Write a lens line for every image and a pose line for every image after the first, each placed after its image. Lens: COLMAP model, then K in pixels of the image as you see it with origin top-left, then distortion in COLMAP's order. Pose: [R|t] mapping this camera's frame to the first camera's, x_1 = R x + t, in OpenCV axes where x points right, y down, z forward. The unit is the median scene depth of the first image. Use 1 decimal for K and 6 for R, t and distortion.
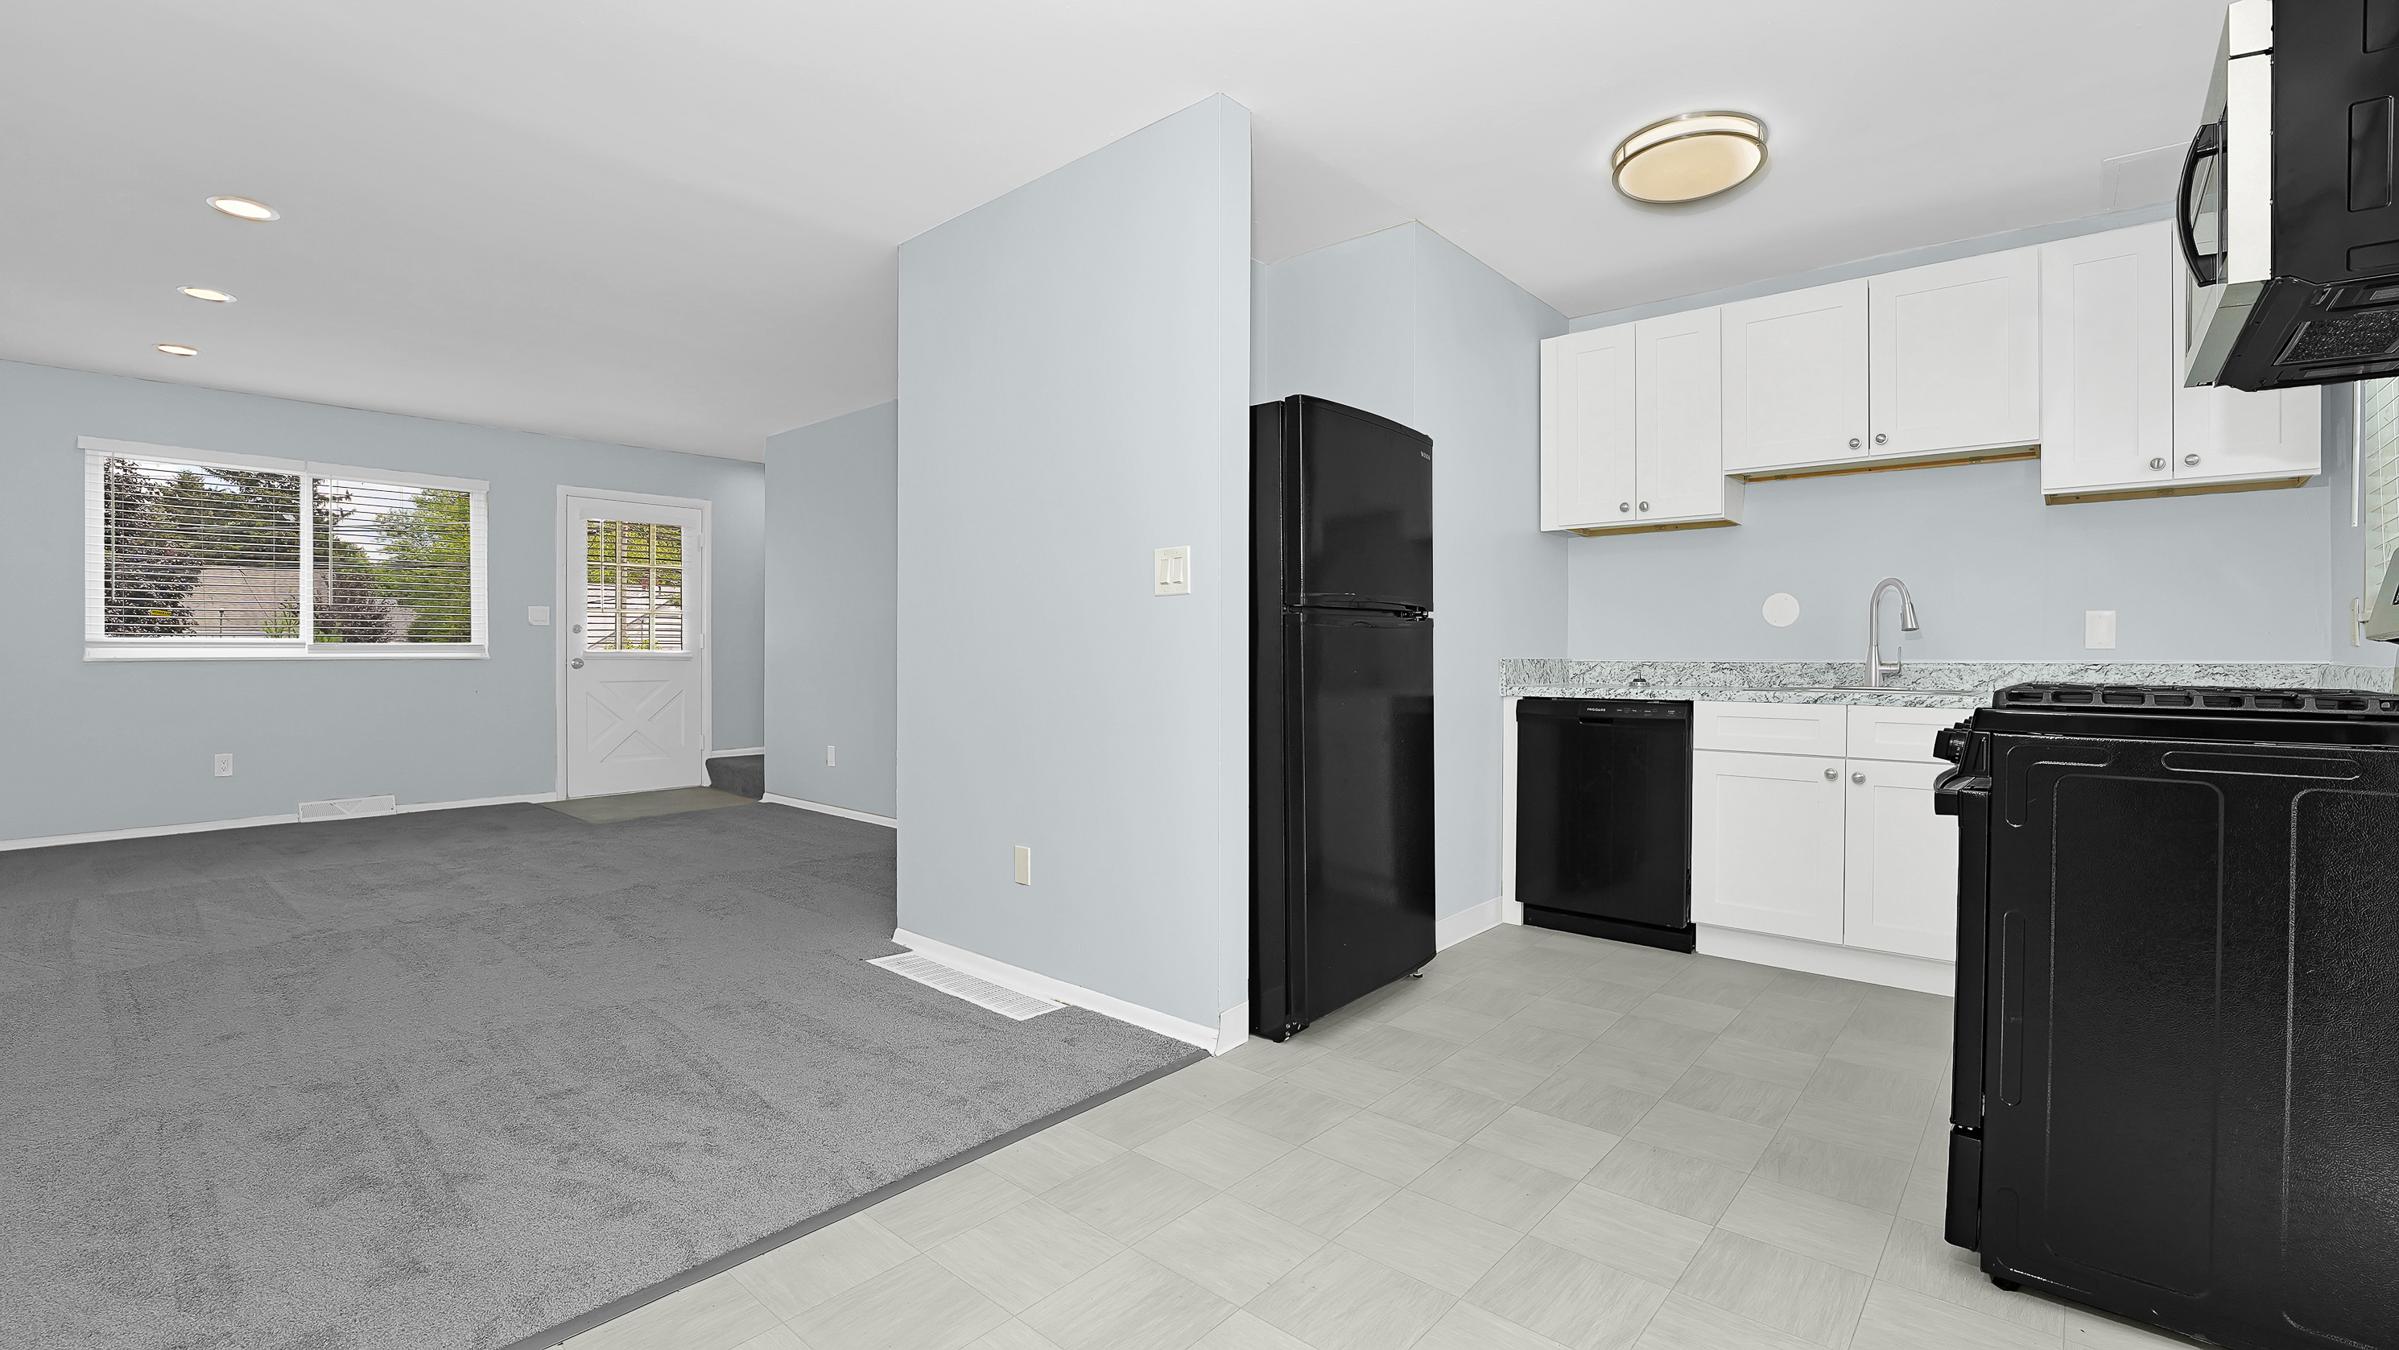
lens RADIAL K [[1055.9, 0, 1197.3], [0, 1055.9, 666.3], [0, 0, 1]] dist [-0.002076, 0.000002]
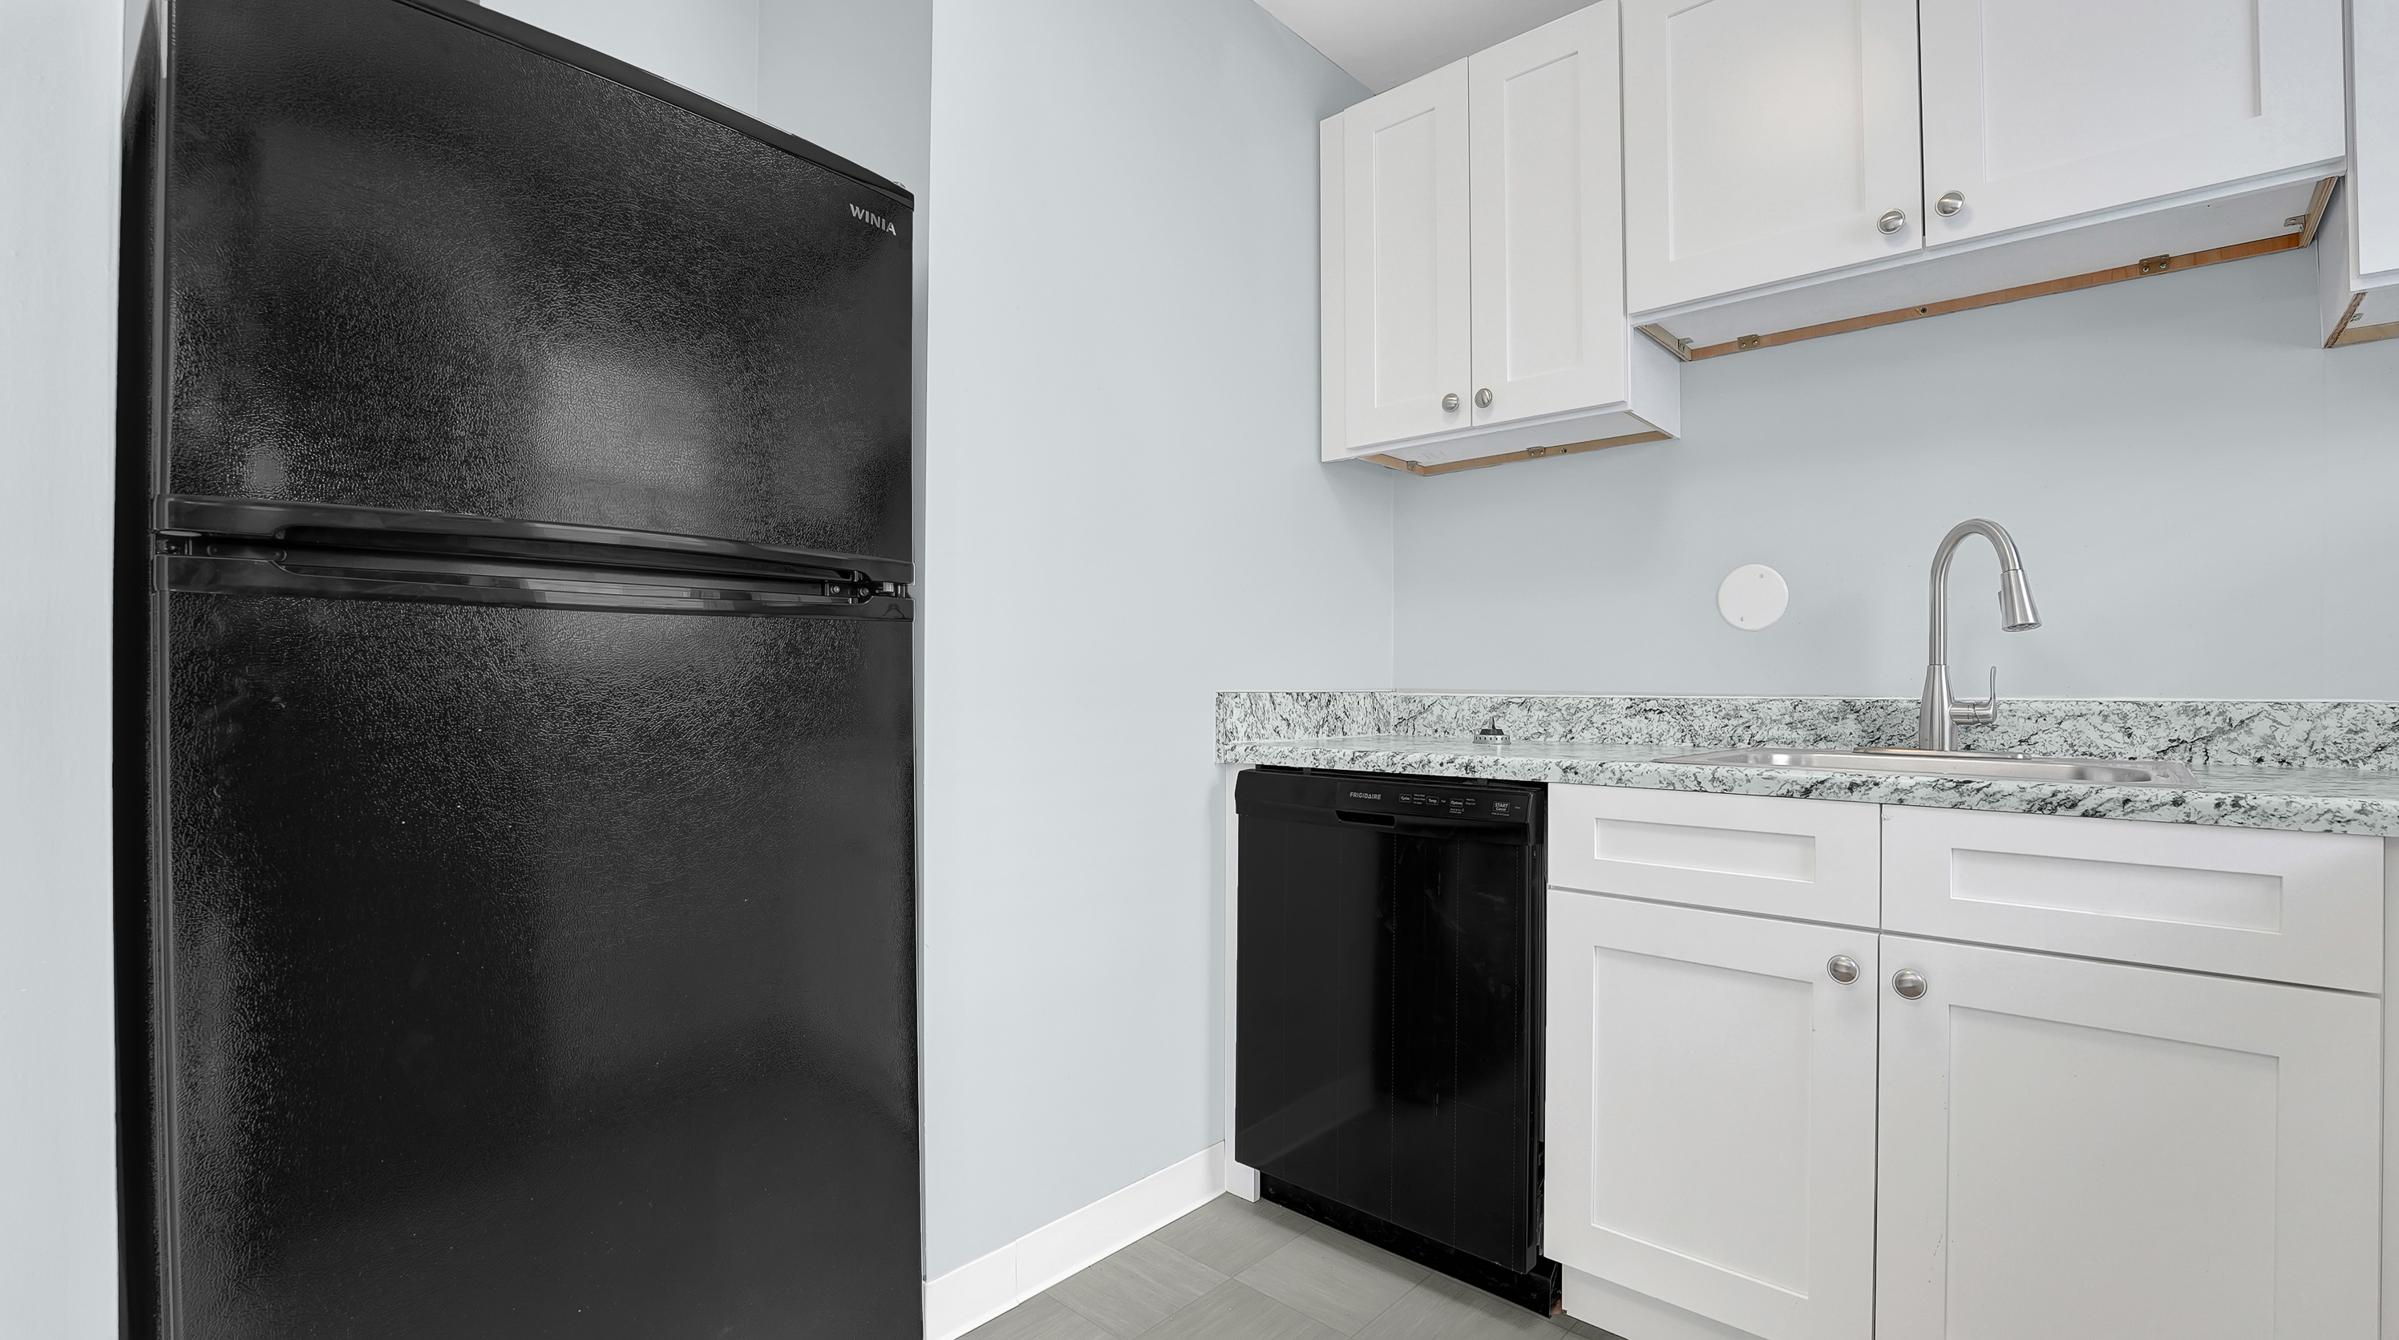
lens RADIAL K [[1071.7, 0, 1197.6], [0, 1071.7, 675.5], [0, 0, 1]] dist [-0.005127, -0.000503]
pose [[0.999782, 0.000258, -0.020858, 0.320794], [-0.000694, 0.999781, -0.020932, -0.004452], [0.020848, 0.020941, 0.999563, 0.516685]]
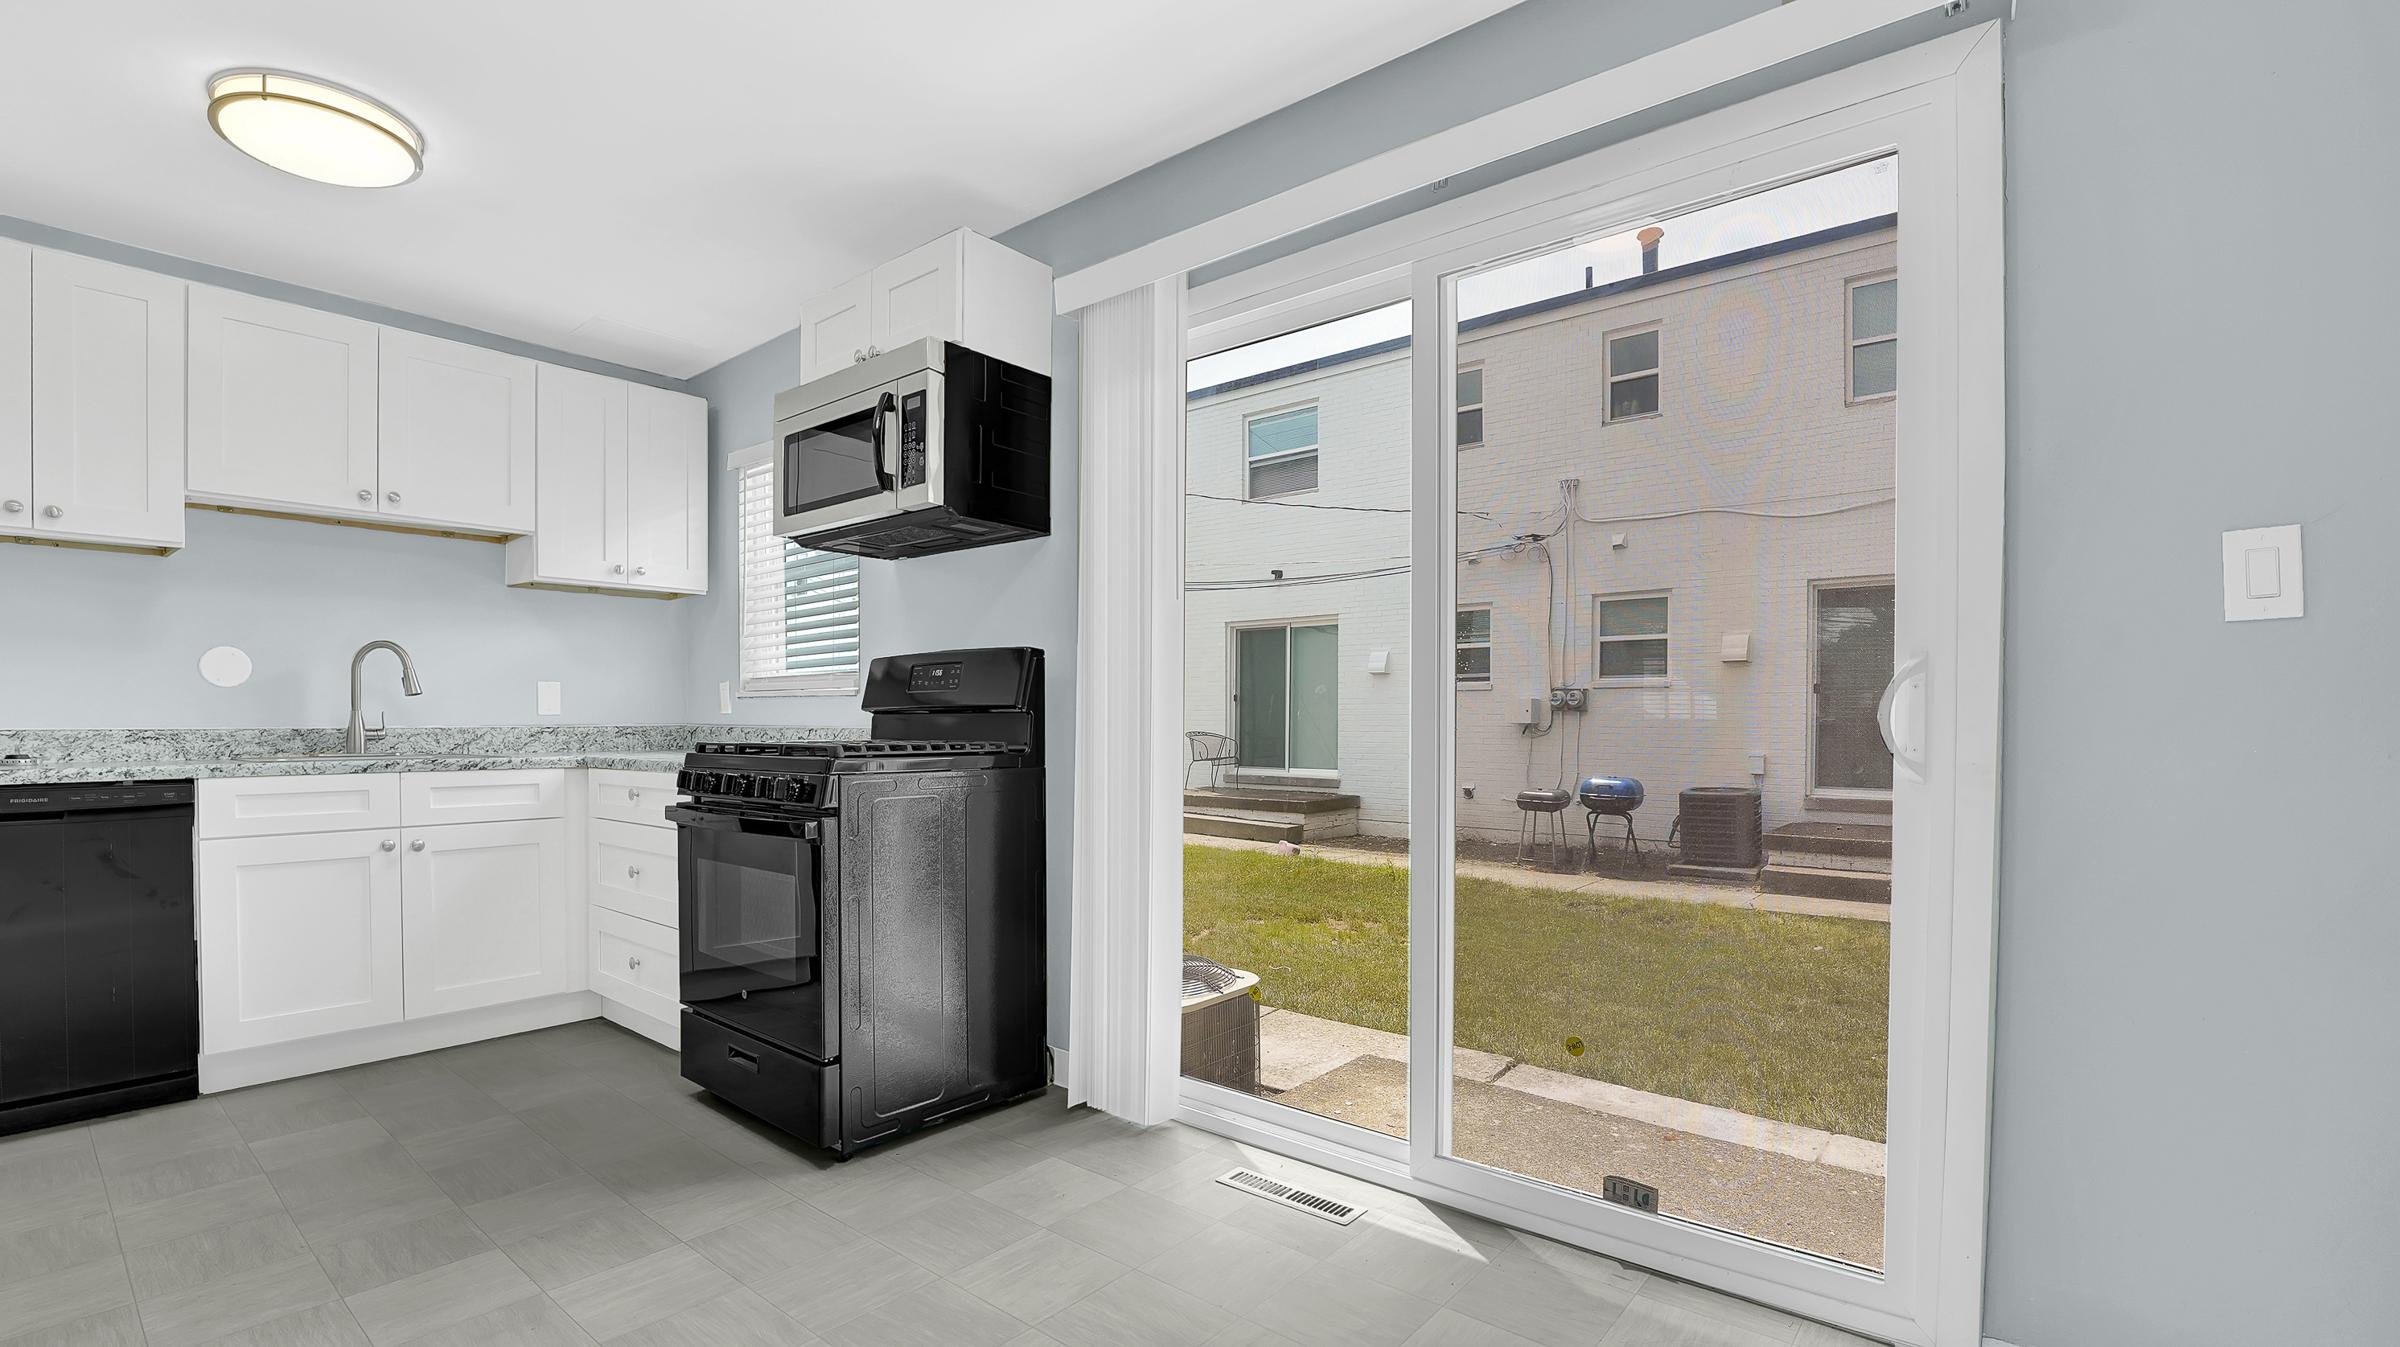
lens RADIAL K [[1063.3, 0, 1201.2], [0, 1063.3, 725.8], [0, 0, 1]] dist [-0.001902, -0.000301]
pose [[0.022089, -0.008077, 0.999723, -0.306103], [0.011615, 0.999902, 0.007822, -0.004322], [-0.999689, 0.011439, 0.022181, 0.223345]]
